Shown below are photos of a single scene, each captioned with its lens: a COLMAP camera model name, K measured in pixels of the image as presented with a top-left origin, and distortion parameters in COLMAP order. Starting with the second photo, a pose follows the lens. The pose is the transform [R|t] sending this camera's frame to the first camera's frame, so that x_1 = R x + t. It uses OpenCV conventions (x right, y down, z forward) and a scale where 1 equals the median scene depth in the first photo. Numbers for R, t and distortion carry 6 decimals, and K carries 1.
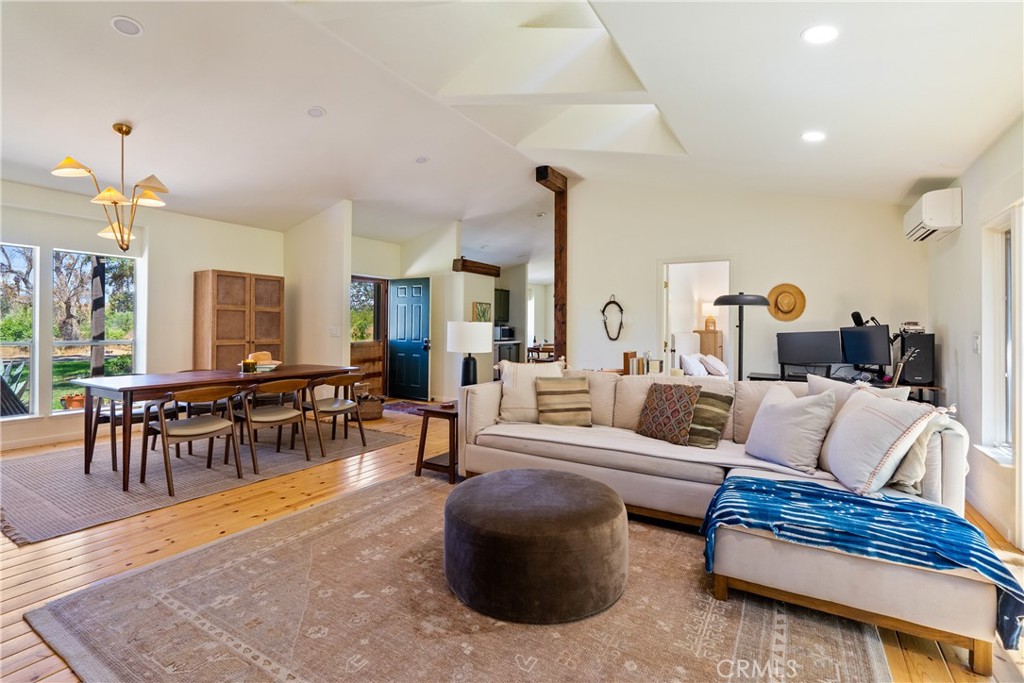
lens RADIAL K [[463.5, 0, 511.5], [0, 463.5, 333.9], [0, 0, 1]] dist [-0.007746, 0.002351]
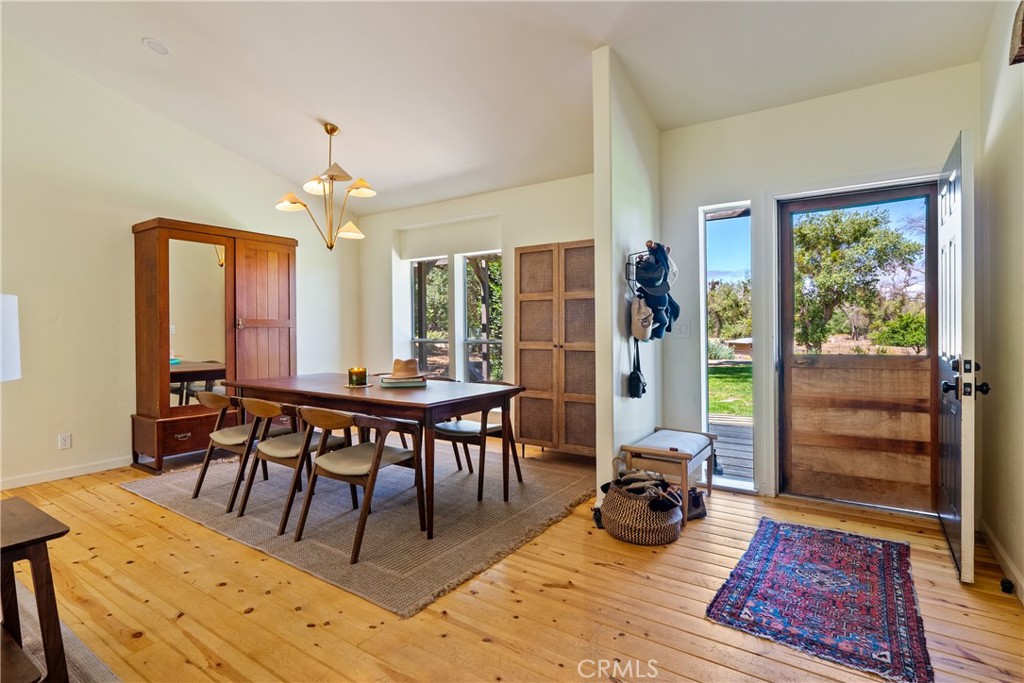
lens RADIAL K [[508.9, 0, 514.9], [0, 508.9, 334.9], [0, 0, 1]] dist [-0.001489, -0.000115]
pose [[-0.039760, 0.021744, -0.998973, 0.132384], [0.001171, 0.999764, 0.021715, -0.011365], [0.999209, -0.000307, -0.039776, 0.750226]]
